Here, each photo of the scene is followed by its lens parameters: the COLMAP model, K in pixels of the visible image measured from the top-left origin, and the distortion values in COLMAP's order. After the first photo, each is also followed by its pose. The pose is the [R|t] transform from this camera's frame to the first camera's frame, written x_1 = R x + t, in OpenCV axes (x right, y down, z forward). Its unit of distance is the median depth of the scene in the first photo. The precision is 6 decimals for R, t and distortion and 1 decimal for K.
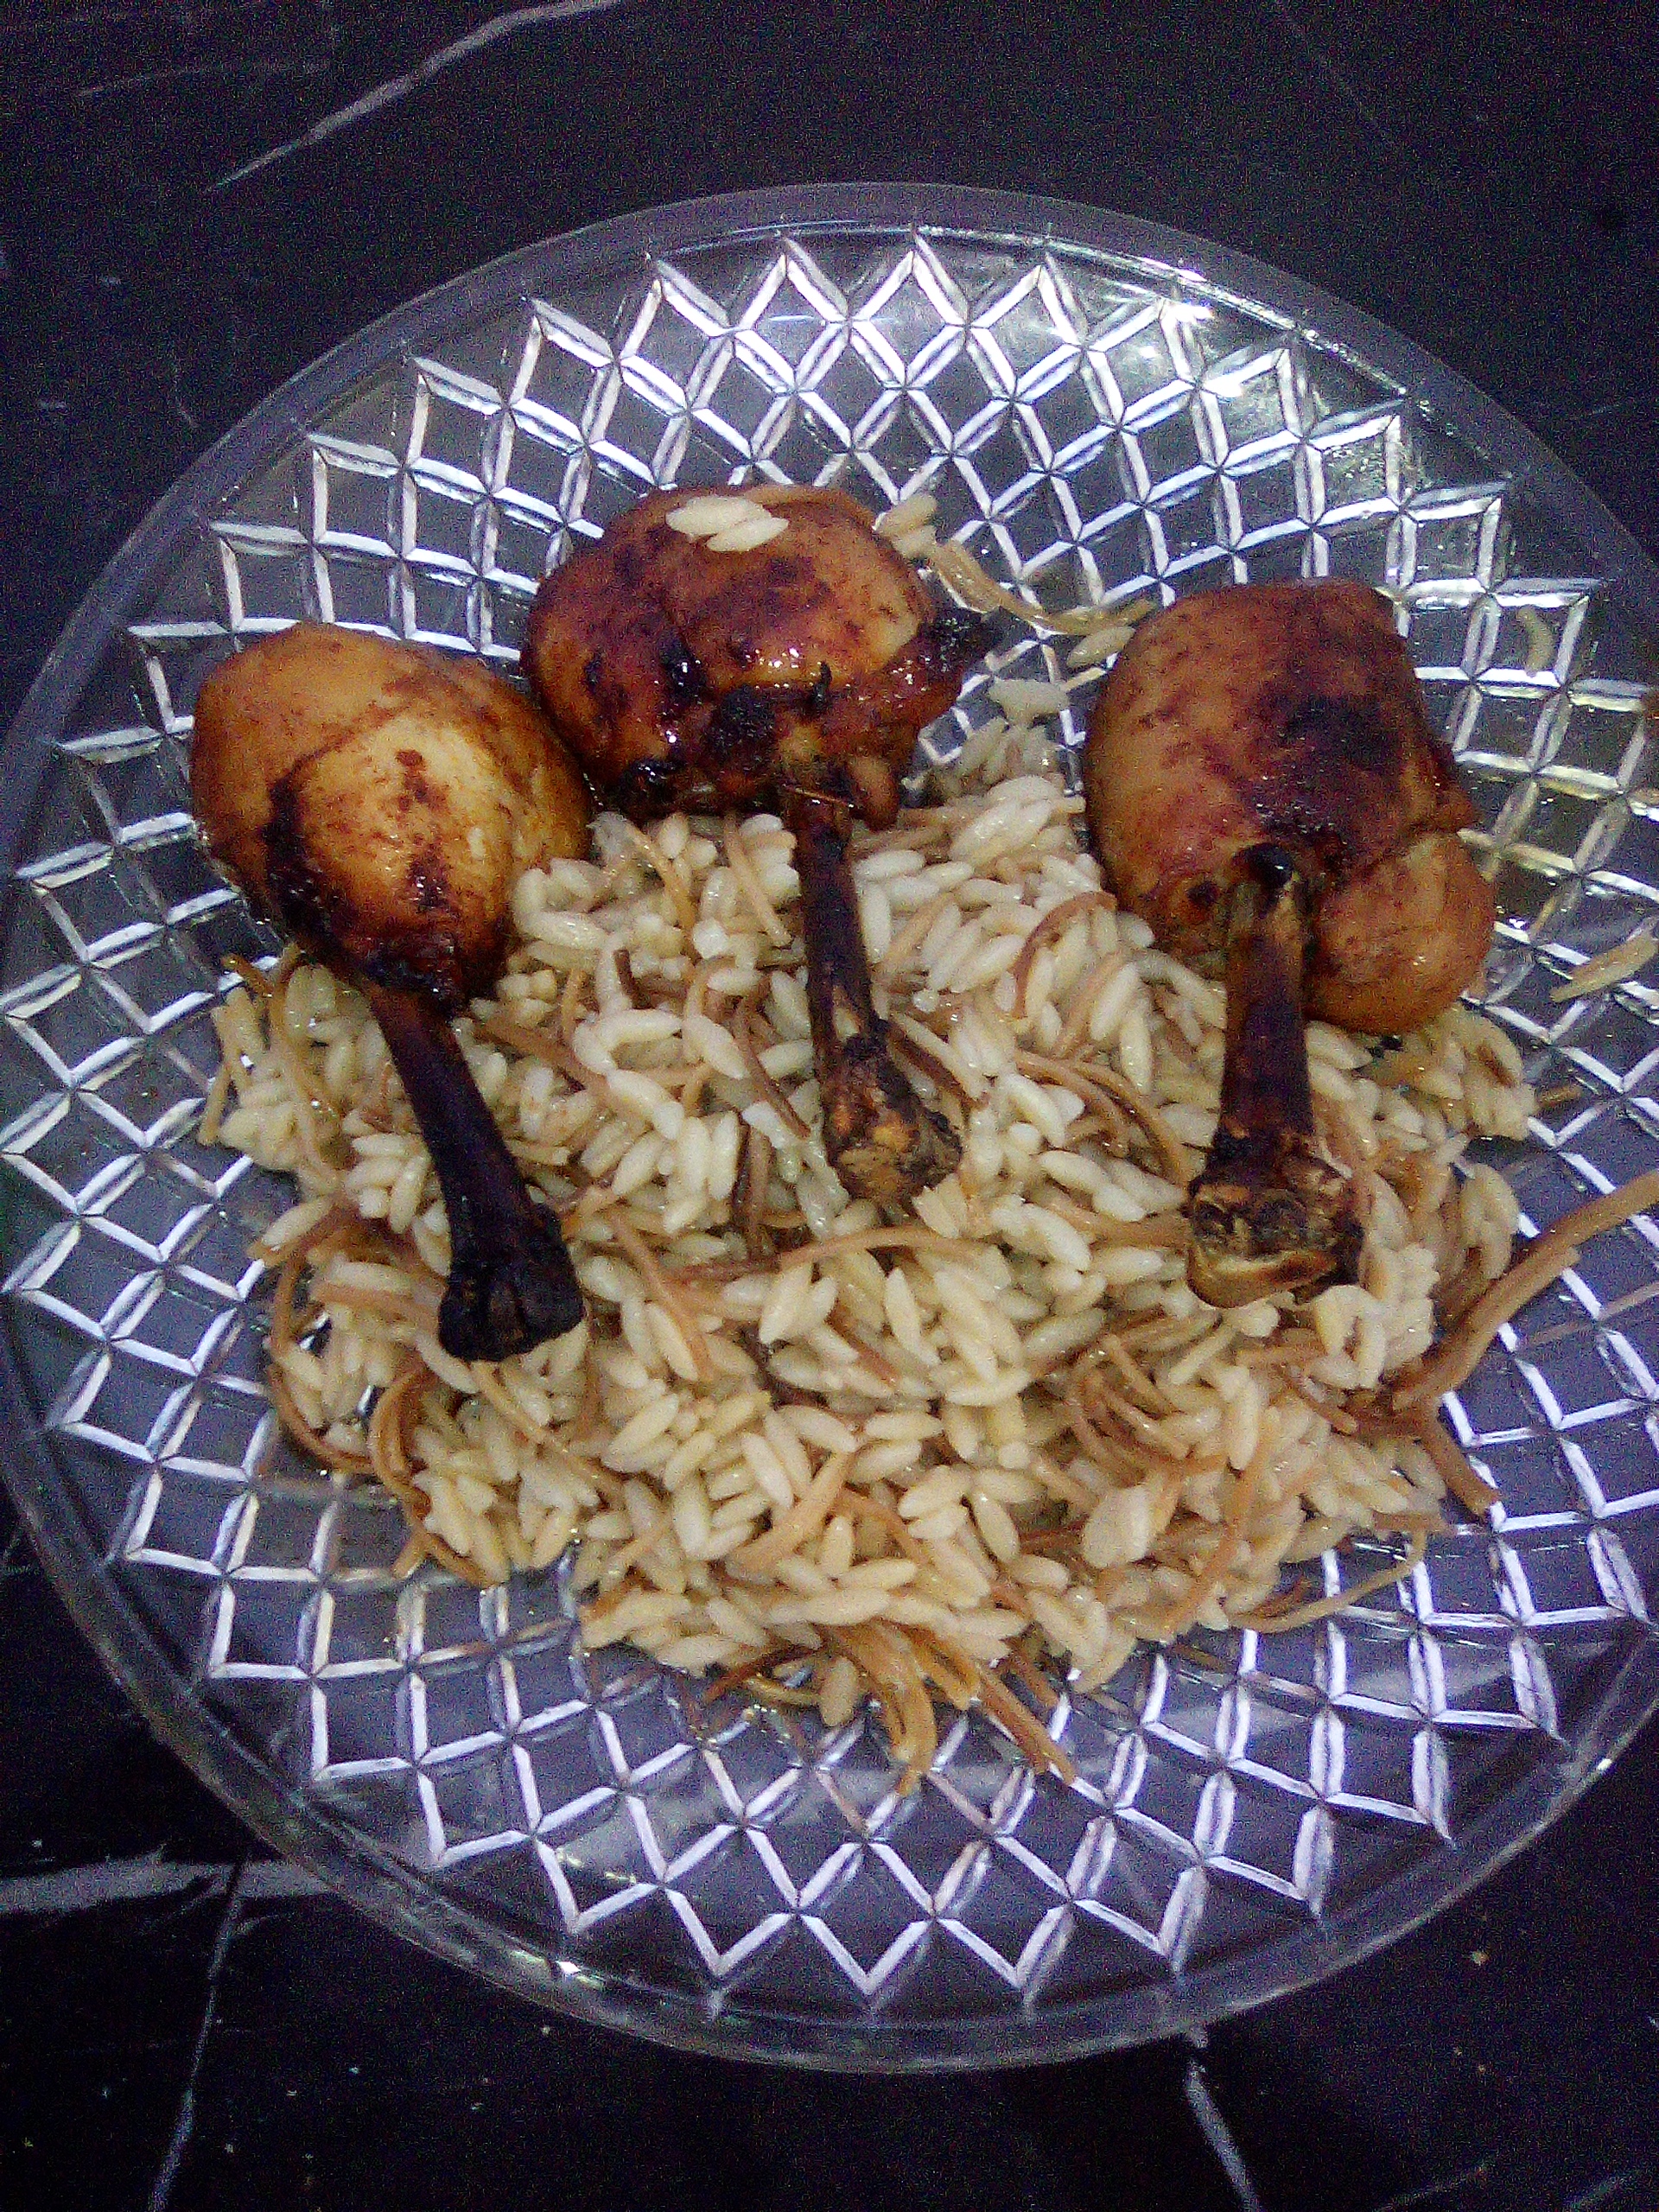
lens RADIAL K [[1800.2, 0, 829.5], [0, 1800.2, 1106.0], [0, 0, 1]] dist [0.044373, -0.091305]
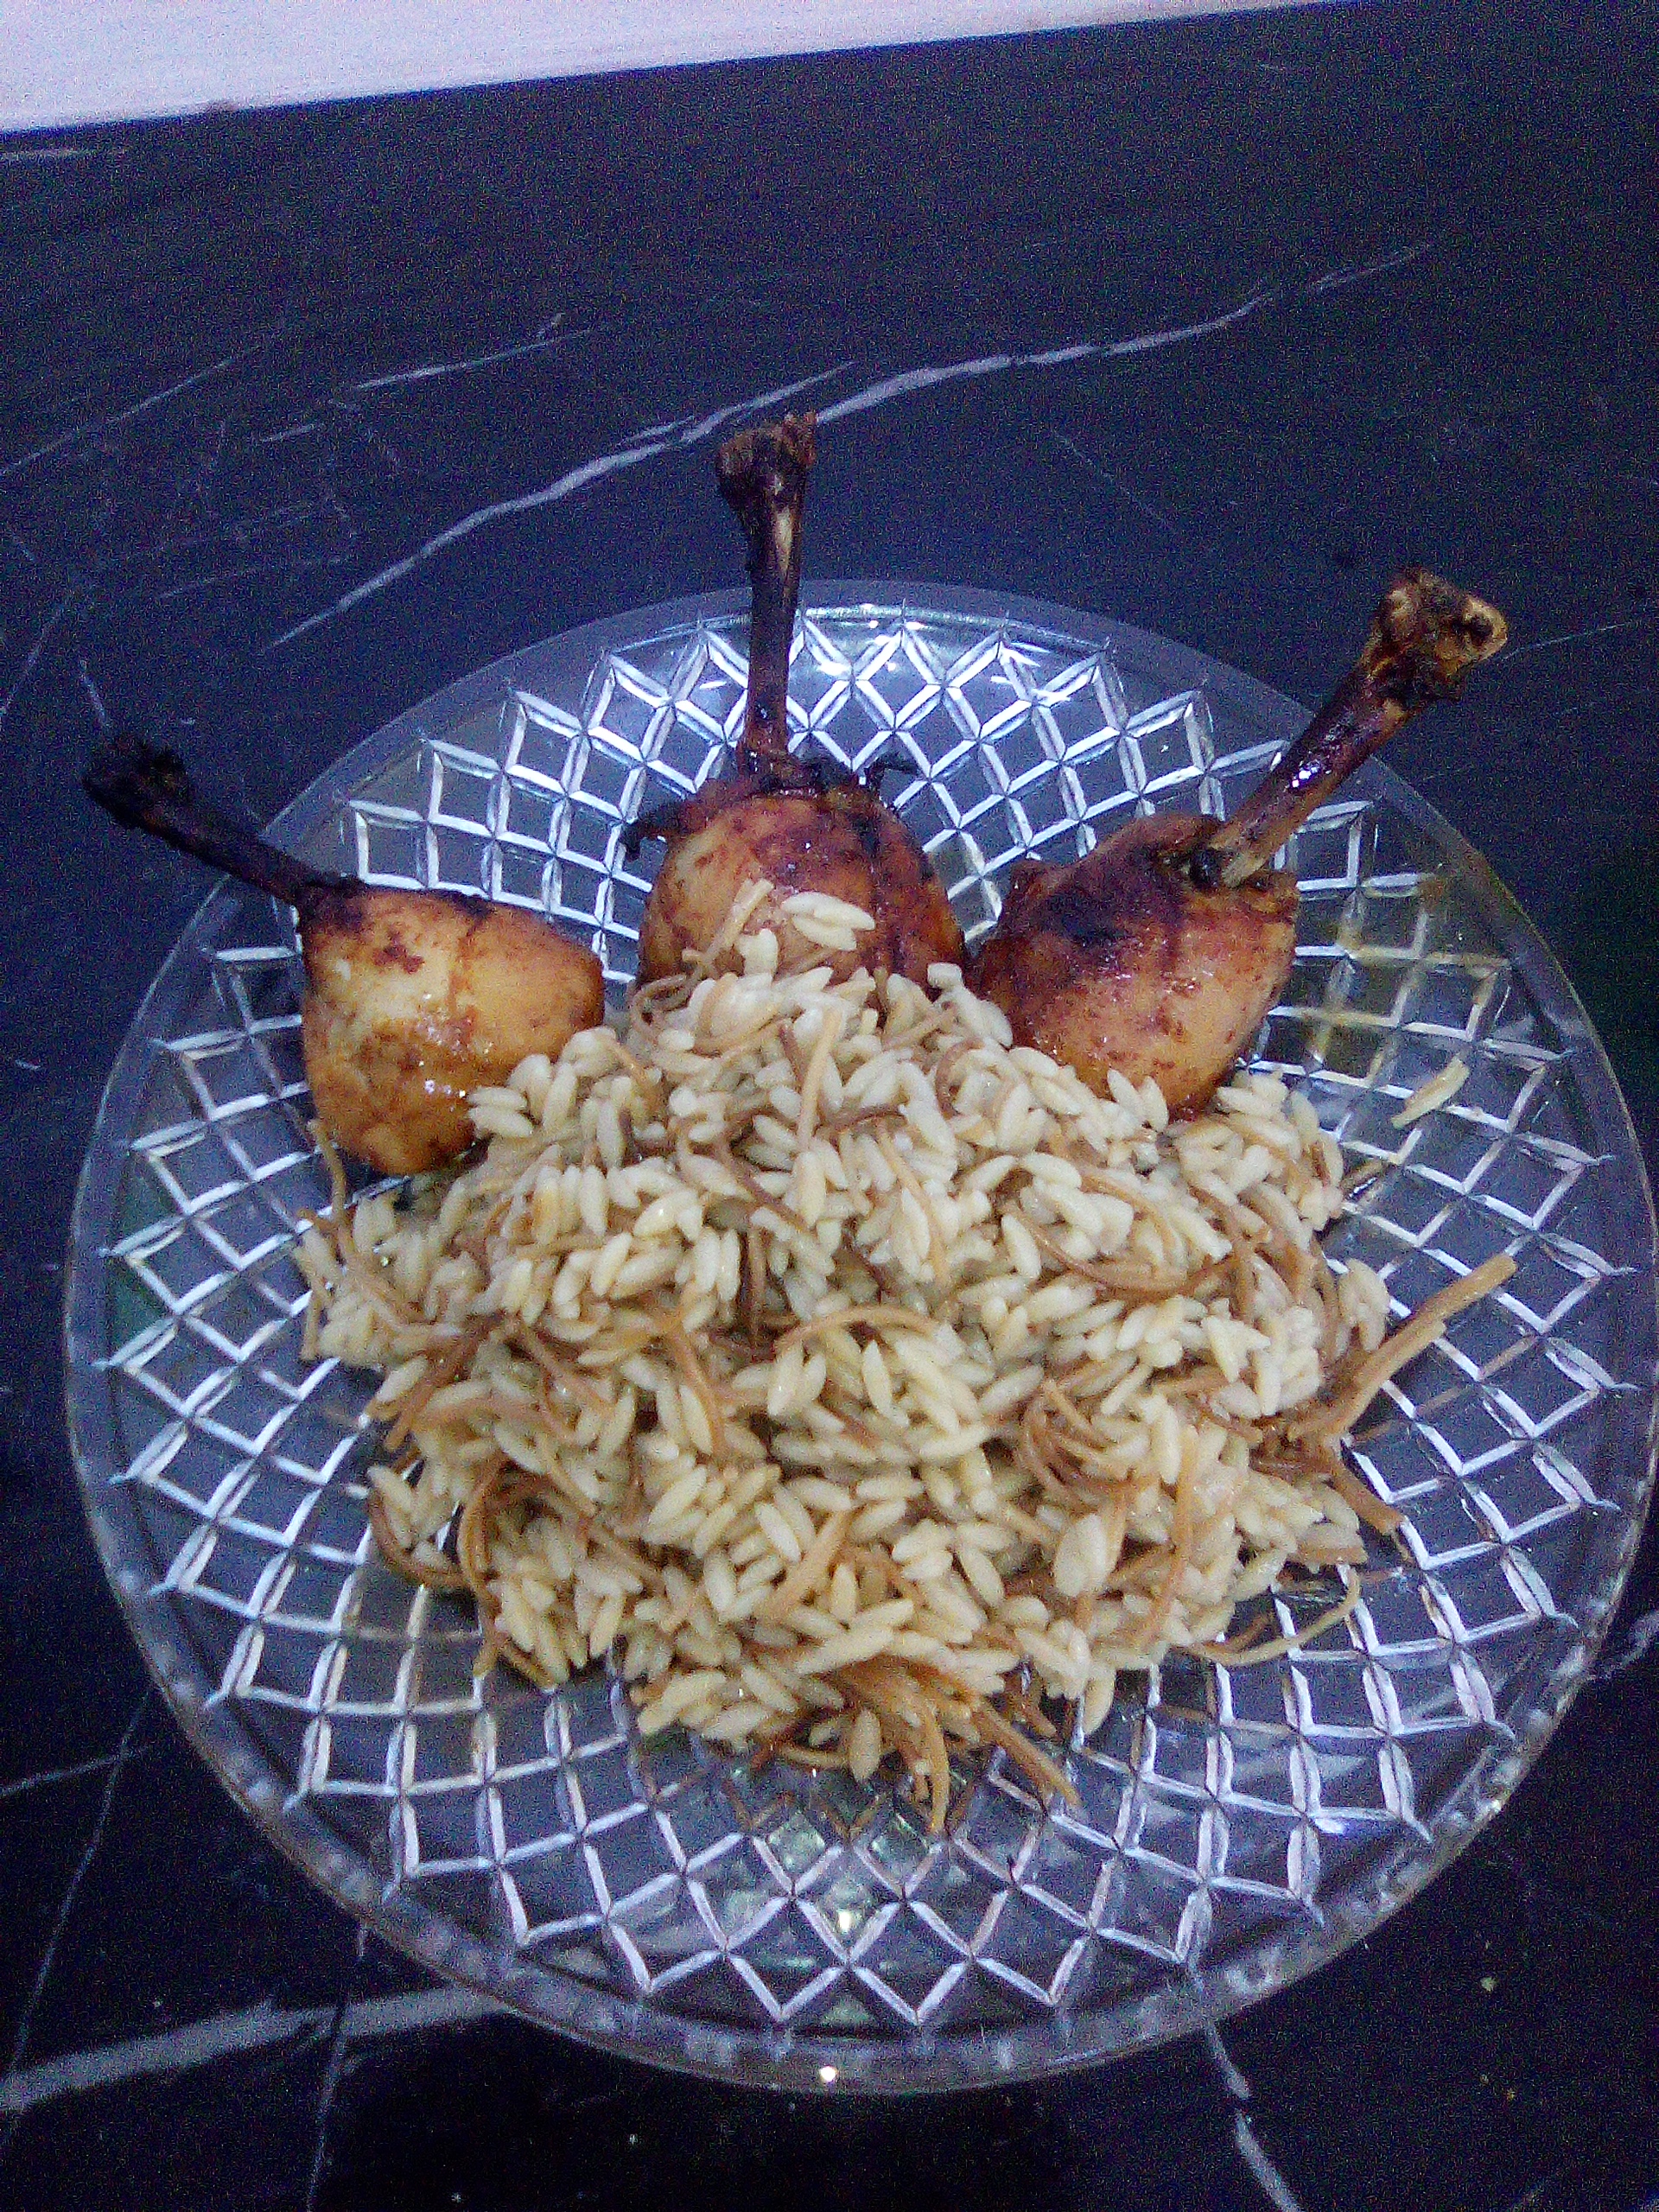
lens RADIAL K [[1800.2, 0, 829.5], [0, 1800.2, 1106.0], [0, 0, 1]] dist [0.044373, -0.091305]
pose [[0.994140, -0.107597, 0.010385, 0.015280], [0.106738, 0.961919, -0.251632, 0.212786], [0.017085, 0.251266, 0.967767, -0.200856]]
